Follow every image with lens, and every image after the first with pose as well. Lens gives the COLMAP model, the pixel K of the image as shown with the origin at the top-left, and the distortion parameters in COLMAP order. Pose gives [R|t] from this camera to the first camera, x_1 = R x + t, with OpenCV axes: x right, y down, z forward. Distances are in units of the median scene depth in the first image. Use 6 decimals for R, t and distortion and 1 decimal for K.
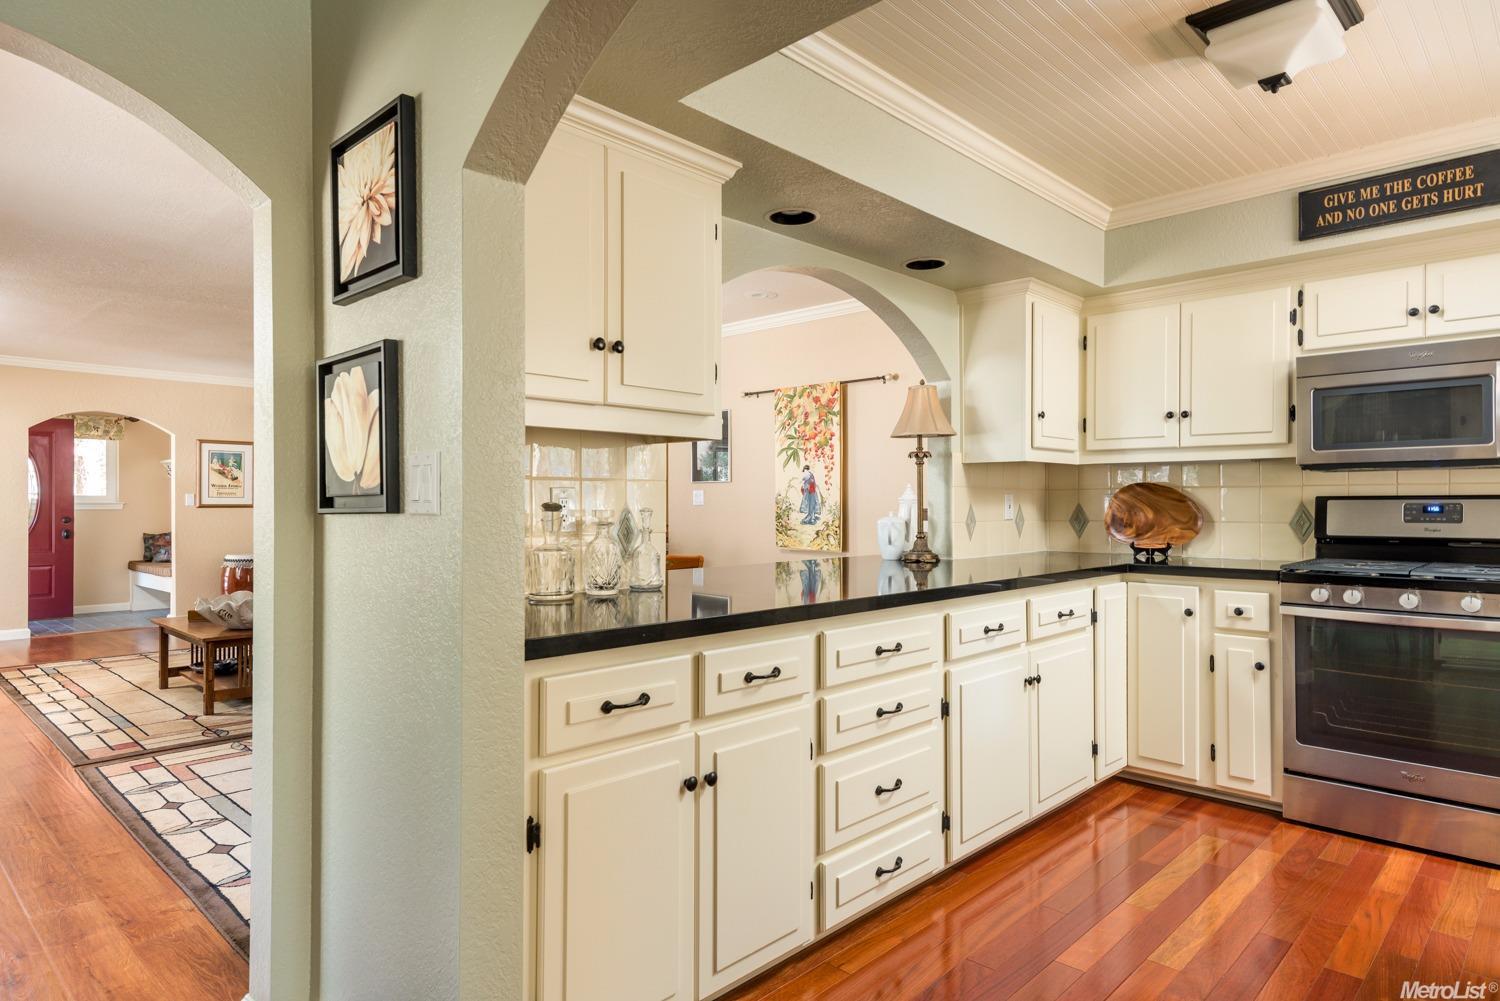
lens RADIAL K [[882.4, 0, 741.0], [0, 882.4, 484.8], [0, 0, 1]] dist [0.060373, -0.036215]
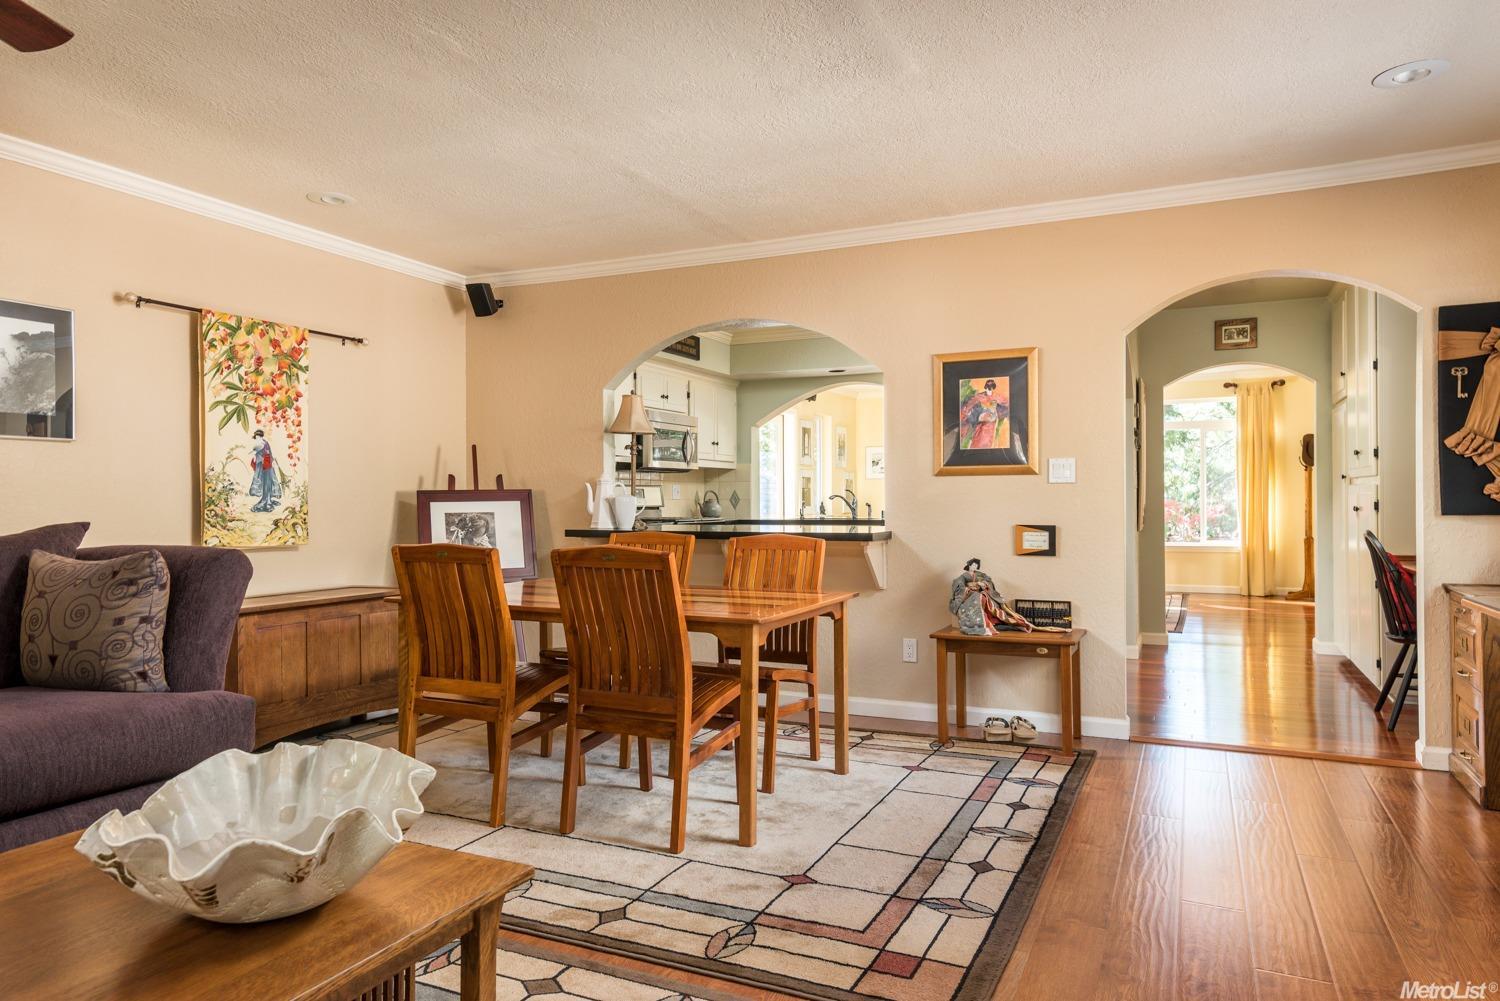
lens RADIAL K [[950.9, 0, 750.0], [0, 950.9, 500.5], [0, 0, 1]] dist [0.028537, -0.001997]
pose [[-0.329029, 0.004010, 0.944311, -0.797963], [-0.011938, 0.999893, -0.008405, 0.037283], [-0.944244, -0.014039, -0.328946, 0.876718]]
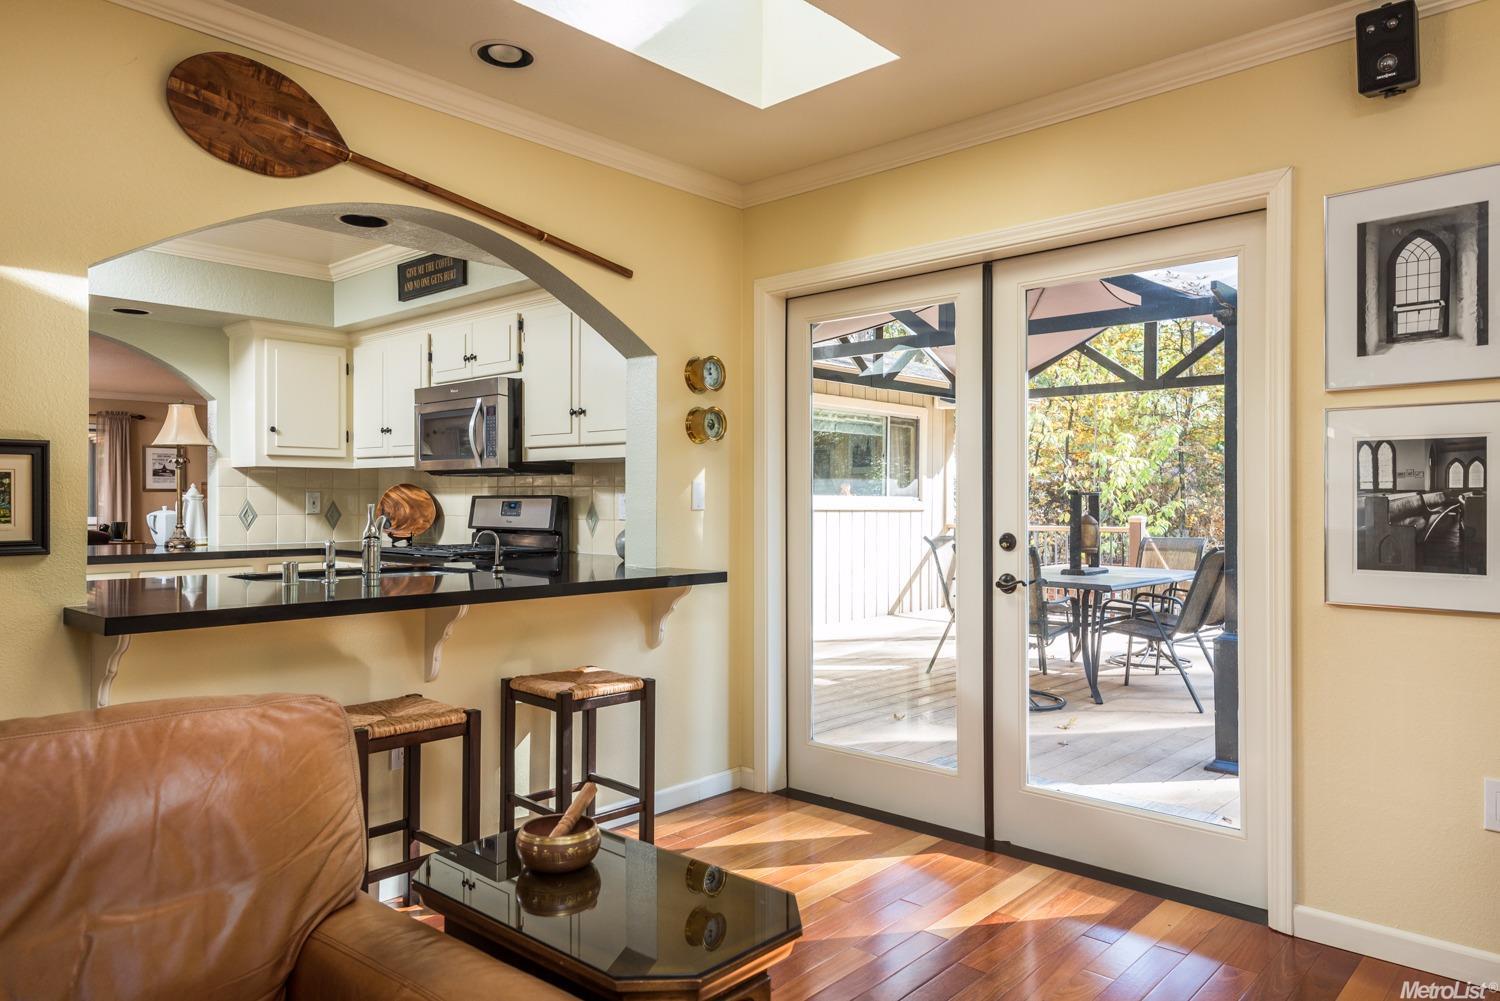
lens RADIAL K [[1060.1, 0, 749.7], [0, 1060.1, 483.6], [0, 0, 1]] dist [0.032877, 0.001860]
pose [[0.999996, 0.001125, -0.002411, 0.664984], [-0.001117, 0.999994, 0.003280, -0.005667], [0.002414, -0.003278, 0.999992, -0.333538]]
